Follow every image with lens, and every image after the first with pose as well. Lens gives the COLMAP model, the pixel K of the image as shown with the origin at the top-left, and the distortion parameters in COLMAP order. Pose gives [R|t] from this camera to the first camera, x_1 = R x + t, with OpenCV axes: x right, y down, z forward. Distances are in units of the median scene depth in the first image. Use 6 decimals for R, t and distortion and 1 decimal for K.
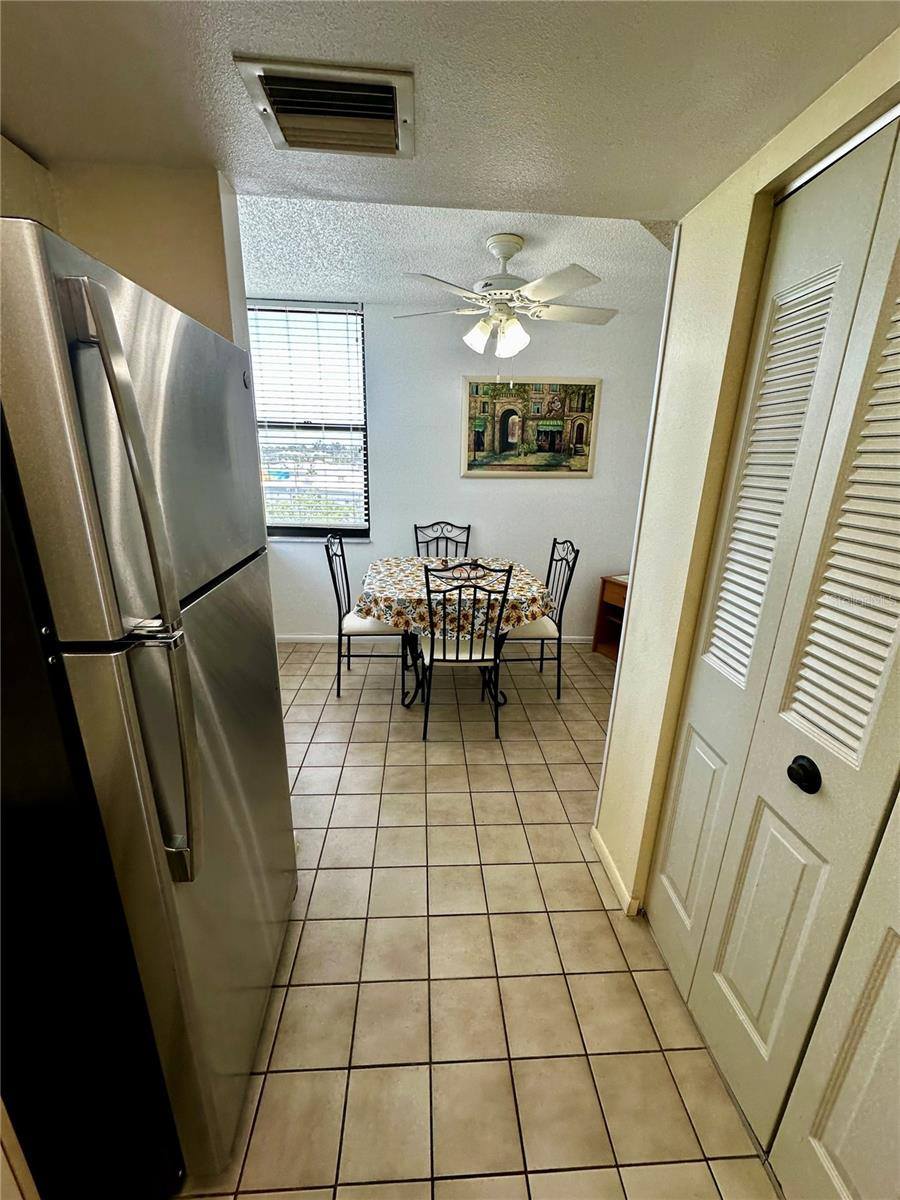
lens RADIAL K [[477.8, 0, 452.7], [0, 477.8, 601.9], [0, 0, 1]] dist [-0.005472, 0.001015]
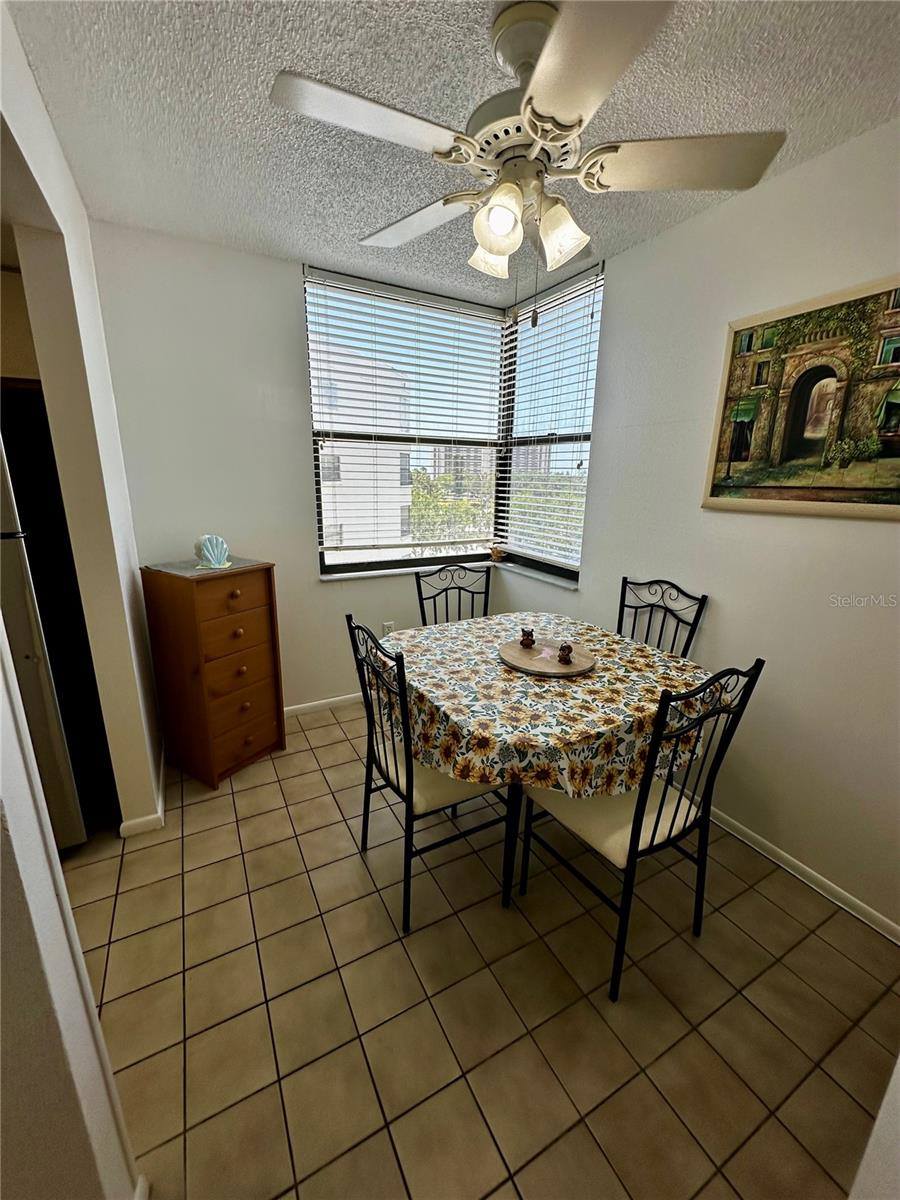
lens RADIAL K [[477.8, 0, 450.5], [0, 477.8, 599.7], [0, 0, 1]] dist [-0.005472, 0.001015]
pose [[0.416176, 0.213930, -0.883760, 0.413253], [-0.275485, 0.955914, 0.101666, -0.137706], [0.866548, 0.201152, 0.456763, 0.522130]]
